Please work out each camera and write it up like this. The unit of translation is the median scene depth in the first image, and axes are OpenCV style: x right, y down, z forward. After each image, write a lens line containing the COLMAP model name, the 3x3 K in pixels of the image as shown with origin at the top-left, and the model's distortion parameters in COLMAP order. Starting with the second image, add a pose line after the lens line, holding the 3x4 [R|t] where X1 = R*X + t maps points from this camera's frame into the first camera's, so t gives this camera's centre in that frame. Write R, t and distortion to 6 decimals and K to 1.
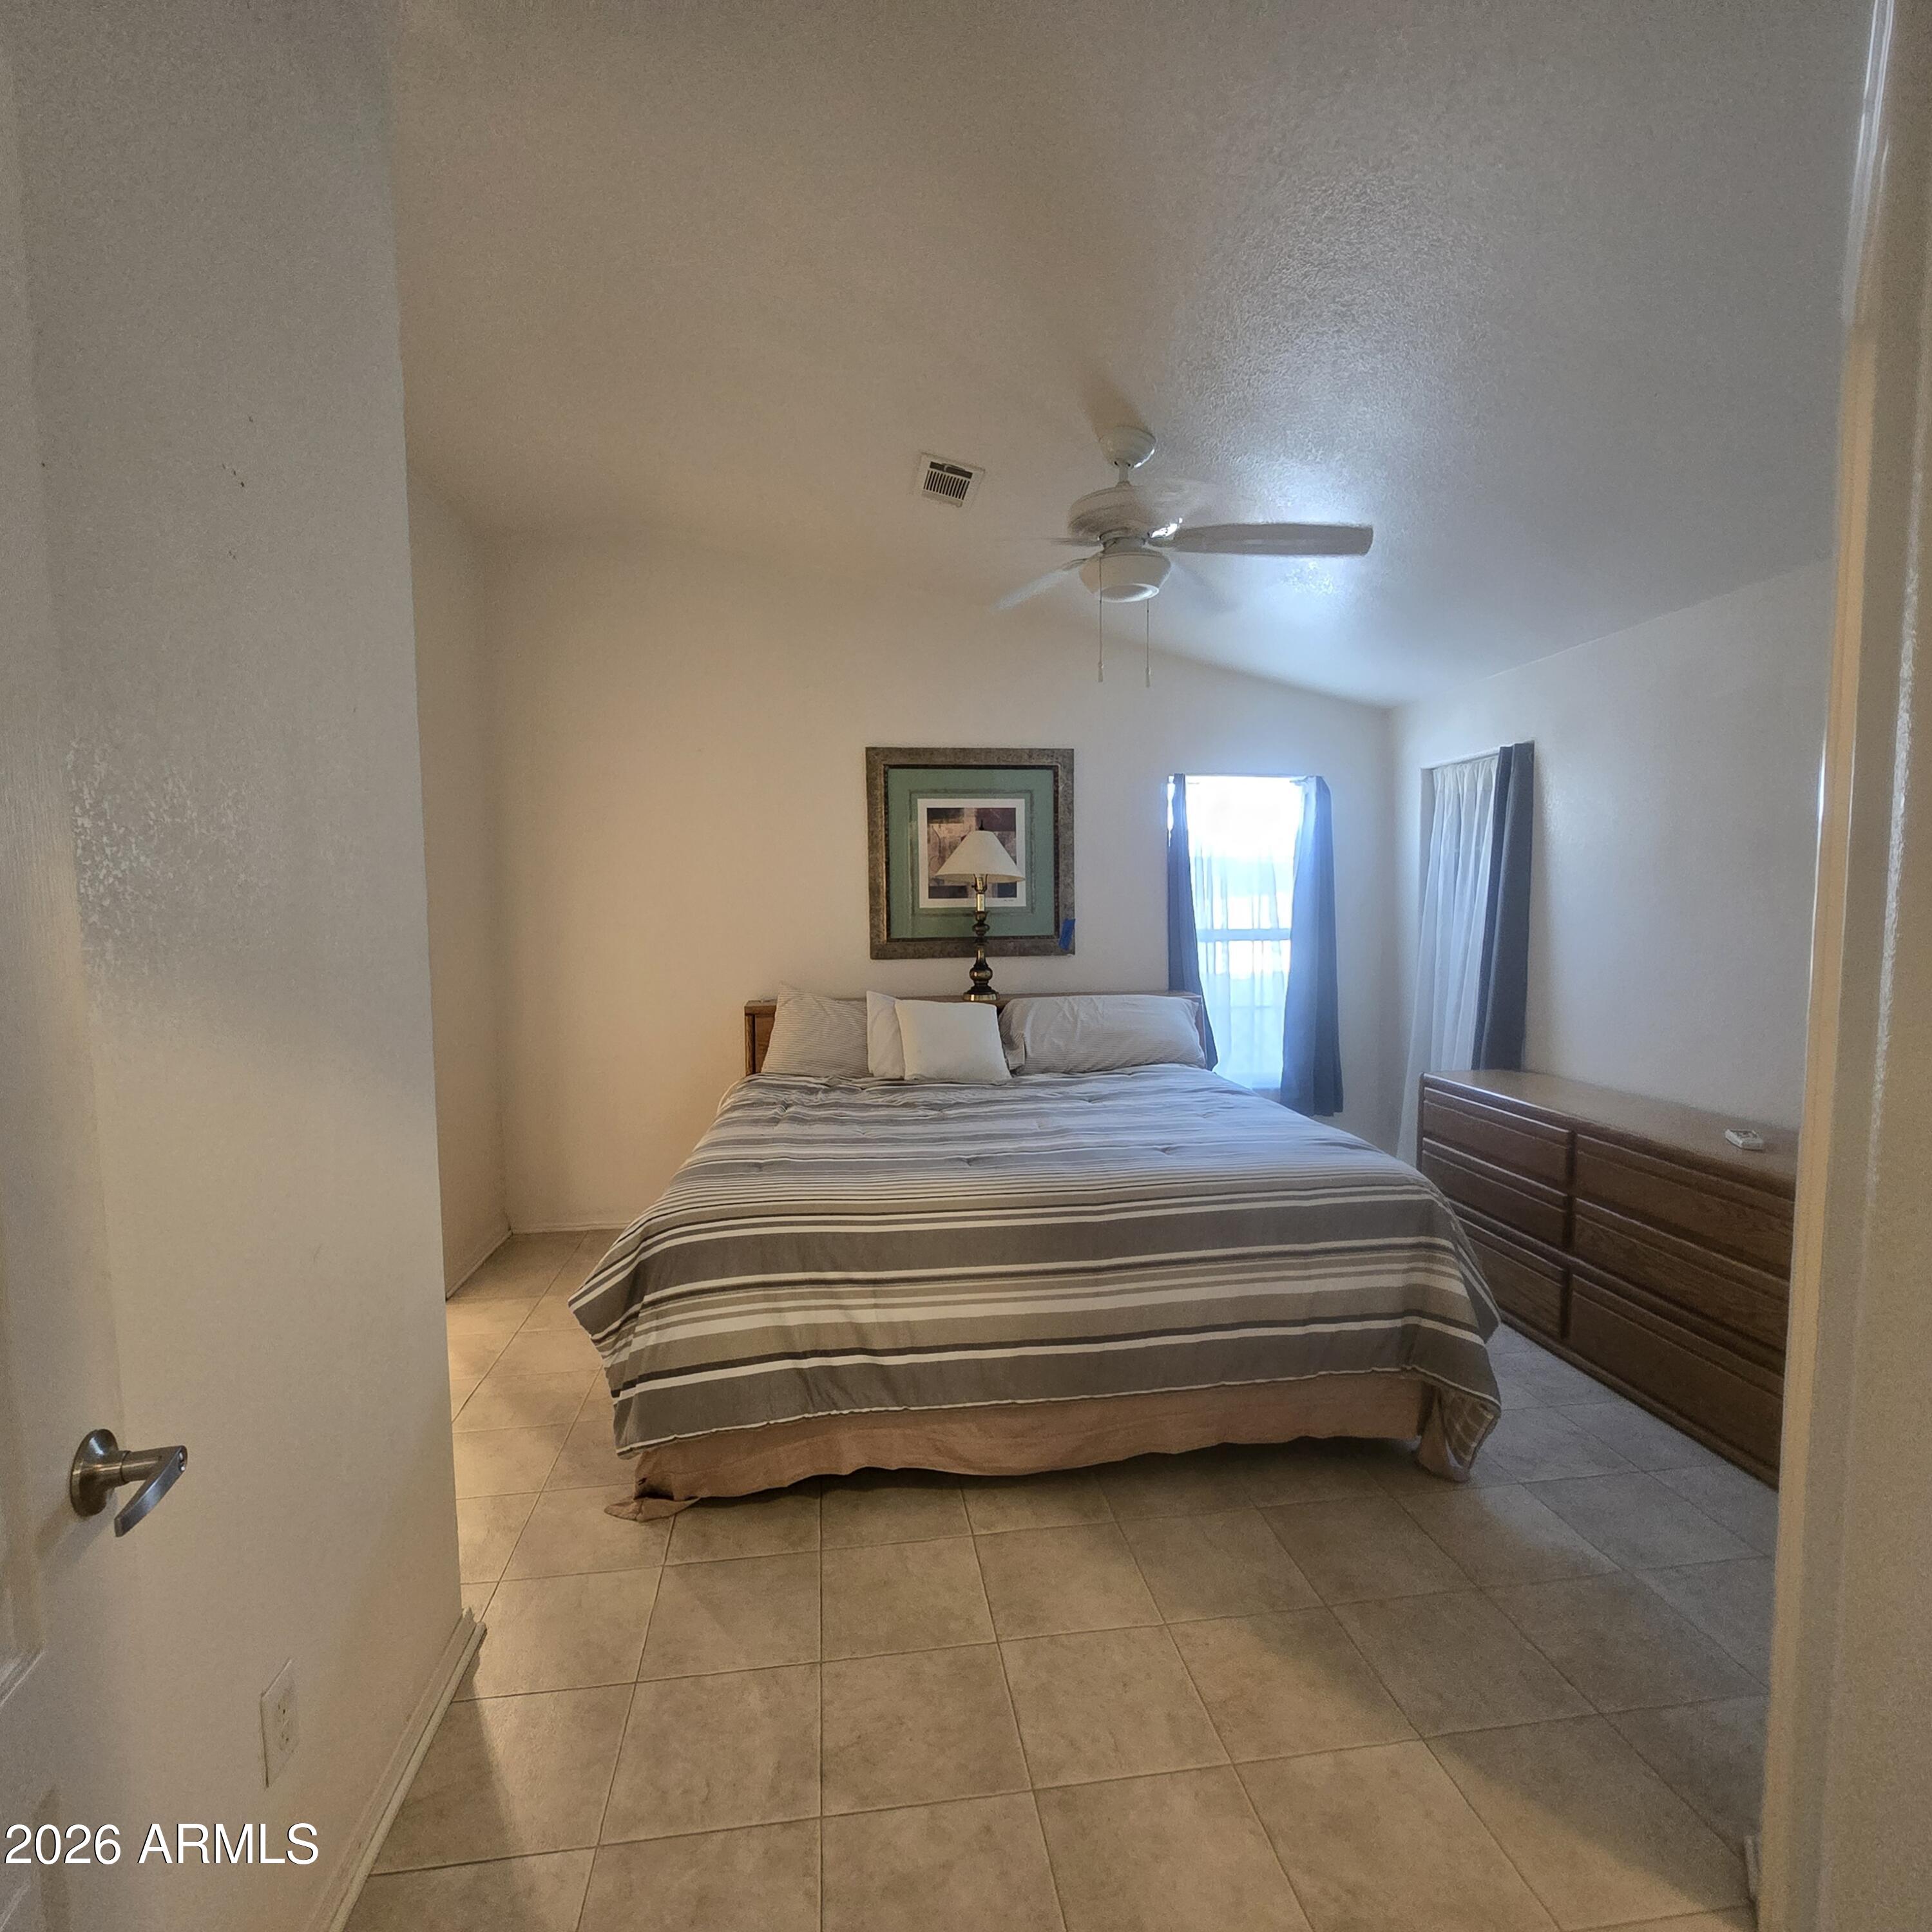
lens RADIAL K [[1058.7, 0, 967.6], [0, 1058.7, 975.7], [0, 0, 1]] dist [-0.003875, 0.001780]
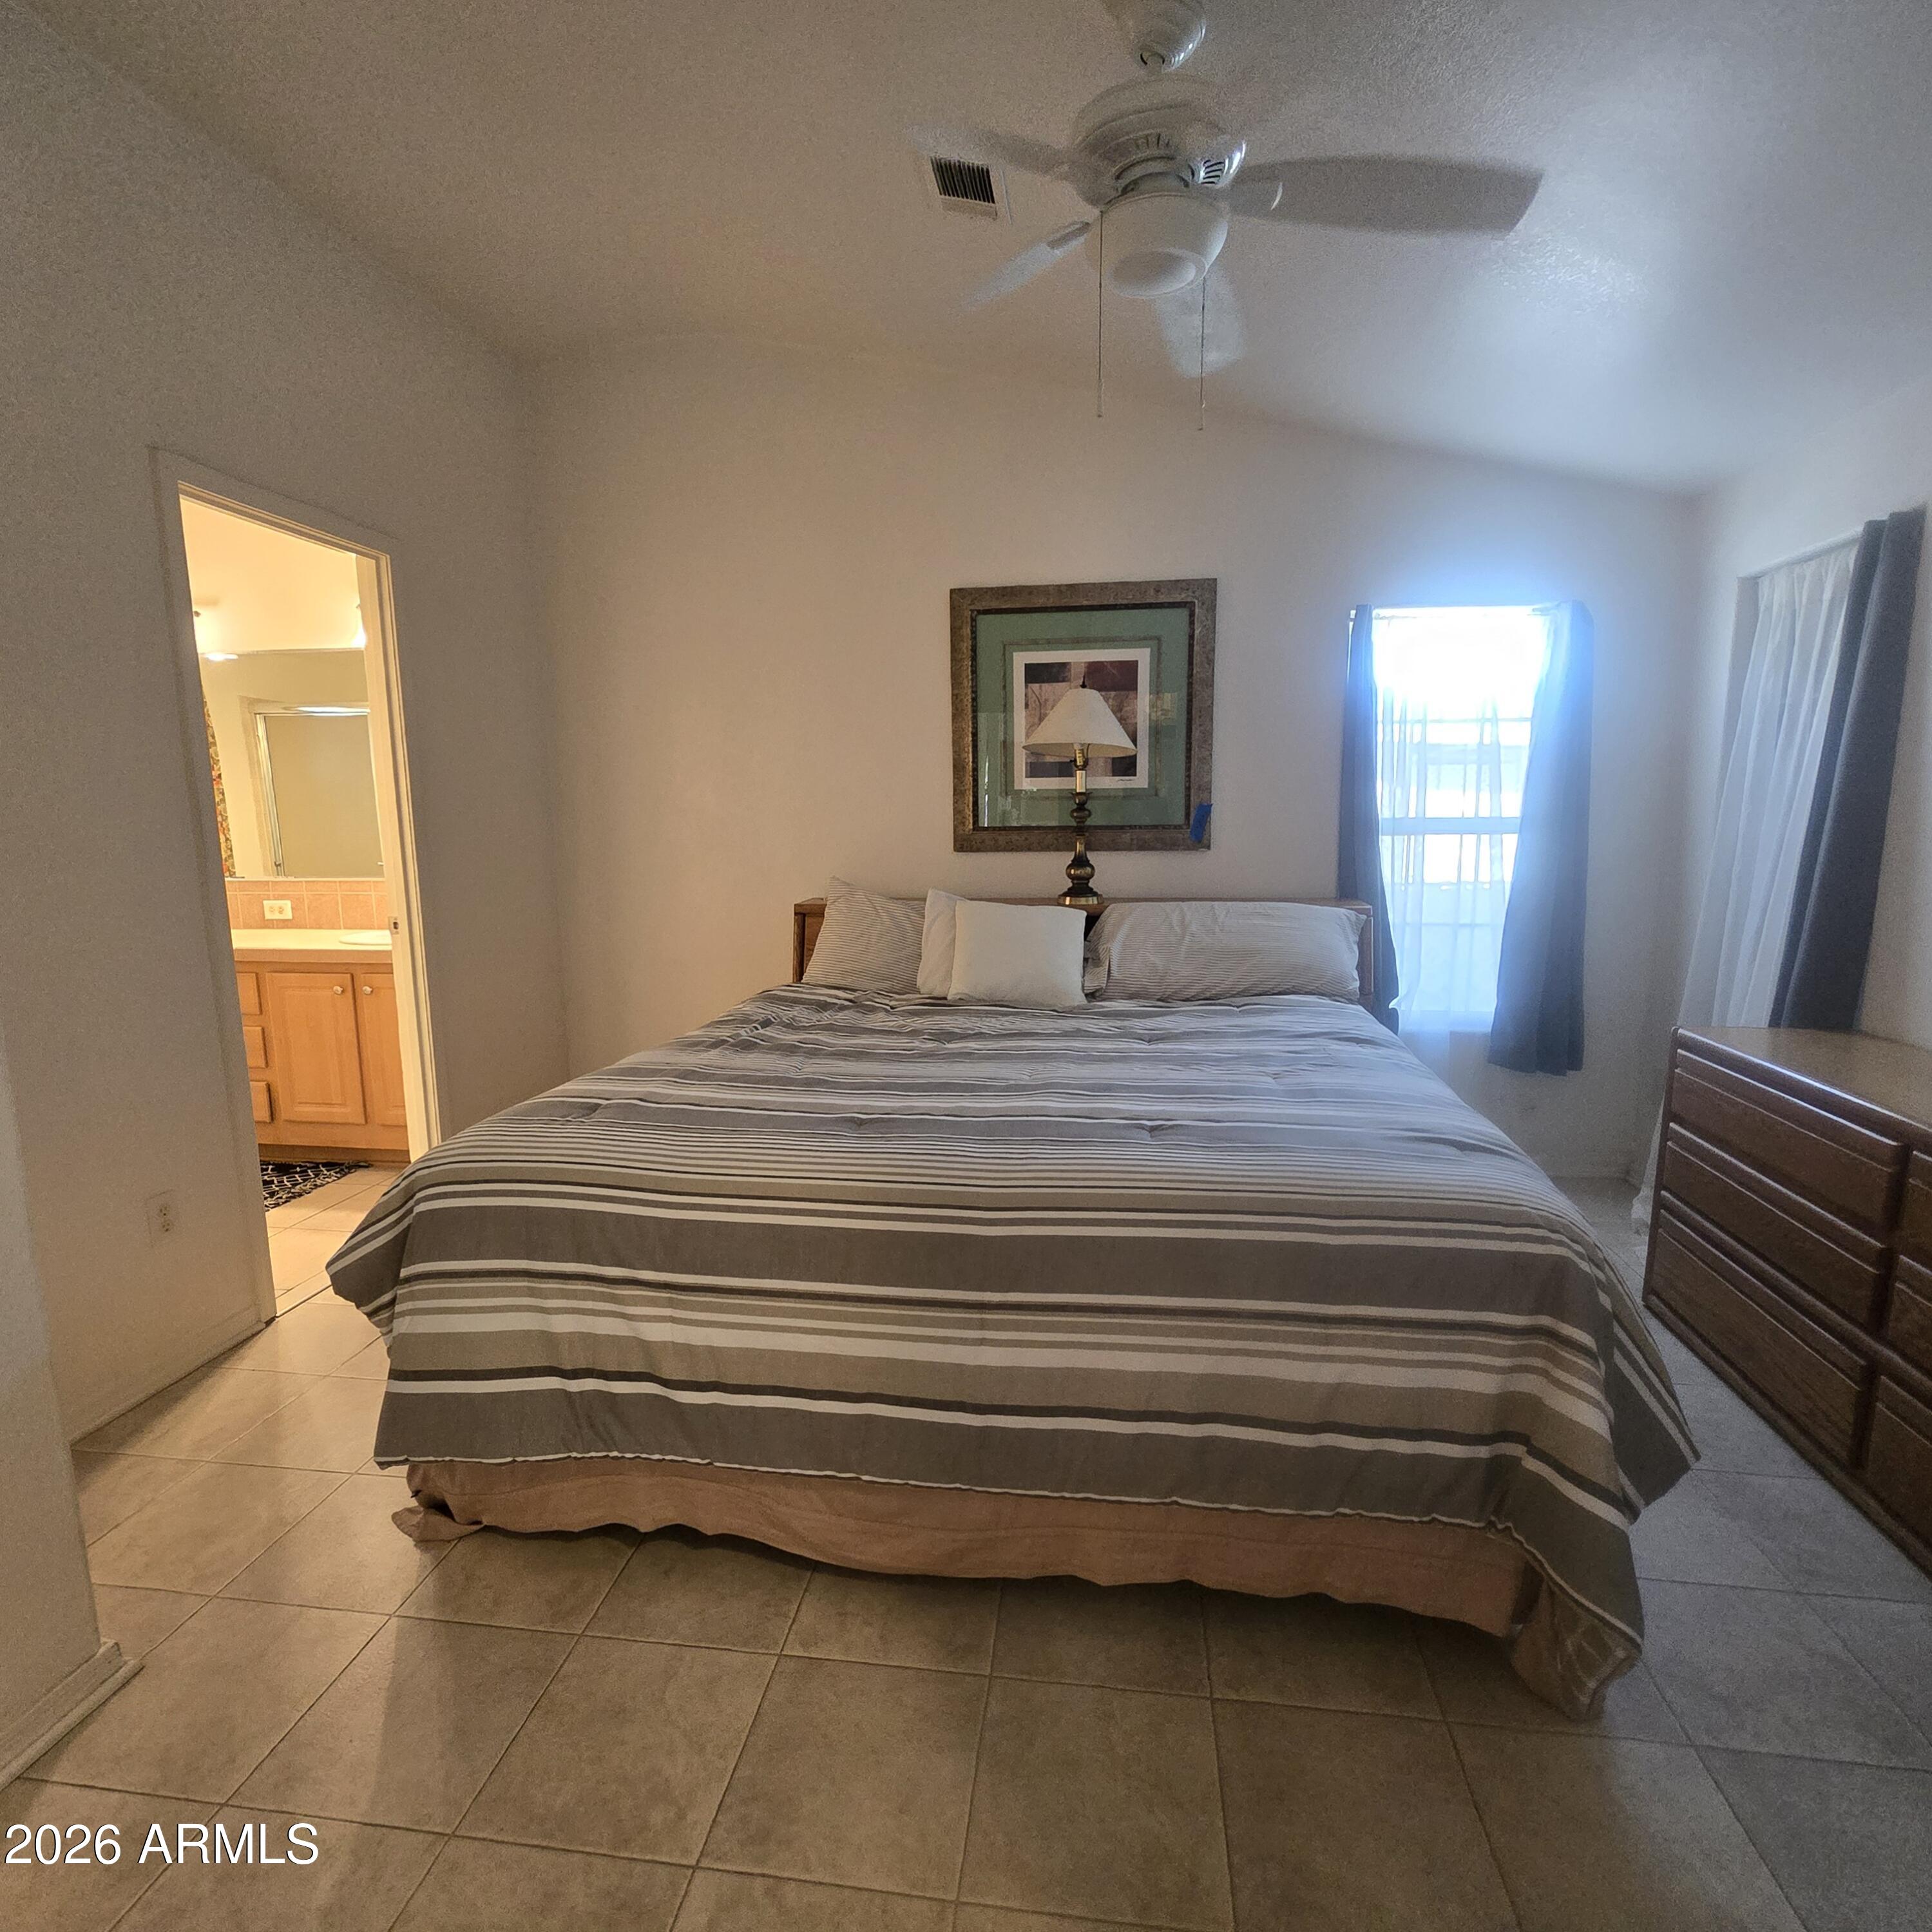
lens RADIAL K [[1058.7, 0, 967.8], [0, 1058.7, 980.2], [0, 0, 1]] dist [-0.003875, 0.001780]
pose [[0.962770, 0.045218, -0.266512, 0.175604], [-0.020440, 0.995265, 0.095021, 0.006740], [0.269547, -0.086036, 0.959136, 0.236539]]
